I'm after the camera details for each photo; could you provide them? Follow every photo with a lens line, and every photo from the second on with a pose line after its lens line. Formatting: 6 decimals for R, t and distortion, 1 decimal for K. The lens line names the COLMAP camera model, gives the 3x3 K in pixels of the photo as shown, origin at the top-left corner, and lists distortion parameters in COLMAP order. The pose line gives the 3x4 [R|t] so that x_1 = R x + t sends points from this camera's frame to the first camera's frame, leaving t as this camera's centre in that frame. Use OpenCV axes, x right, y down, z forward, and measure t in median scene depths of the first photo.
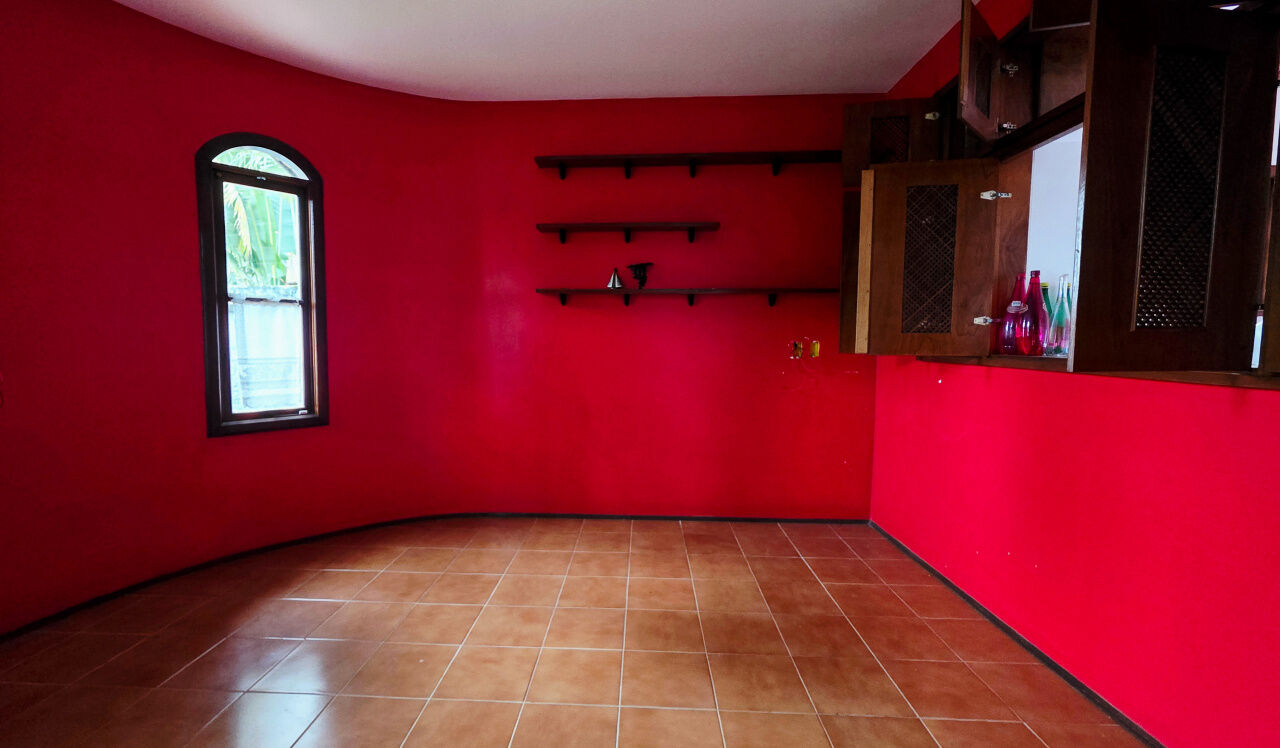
lens RADIAL K [[547.0, 0, 579.4], [0, 547.0, 375.1], [0, 0, 1]] dist [-0.001133, -0.000711]
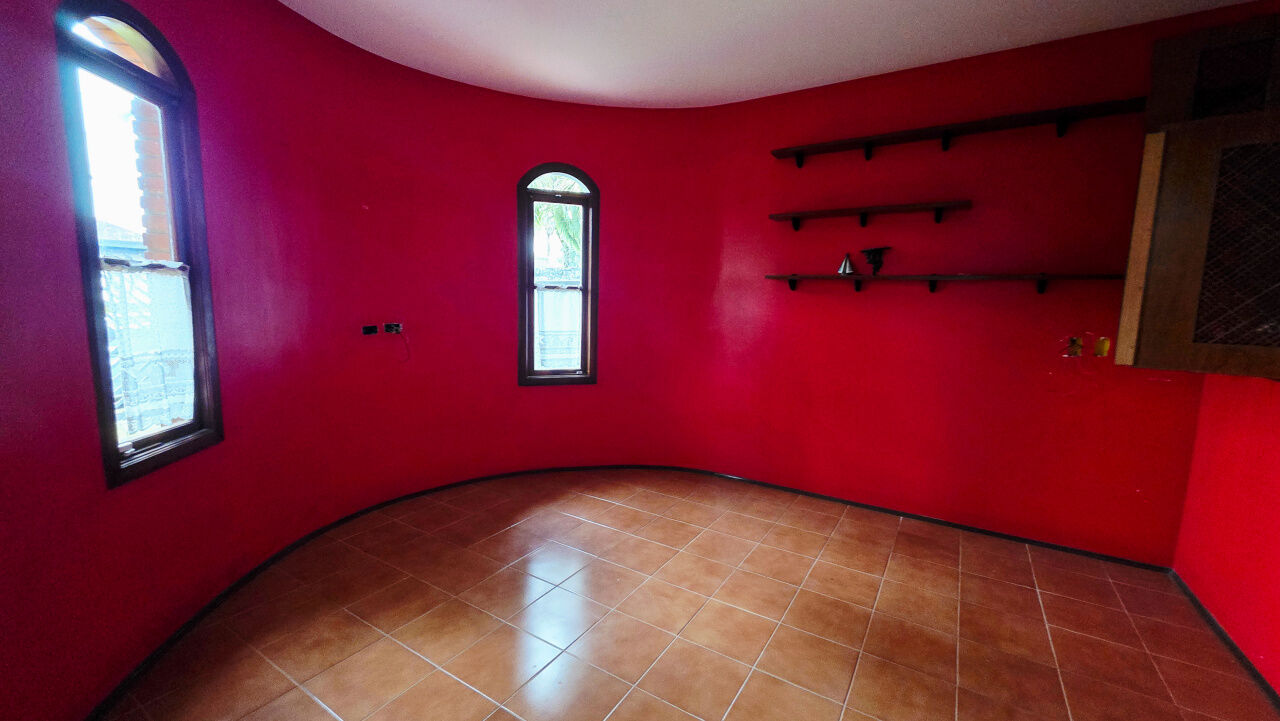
lens RADIAL K [[511.2, 0, 620.4], [0, 511.2, 354.9], [0, 0, 1]] dist [0.001230, -0.000667]
pose [[0.867898, 0.065850, -0.492358, 0.196515], [-0.041236, 0.997304, 0.060697, -0.057208], [0.495028, -0.032376, 0.868274, -0.020160]]
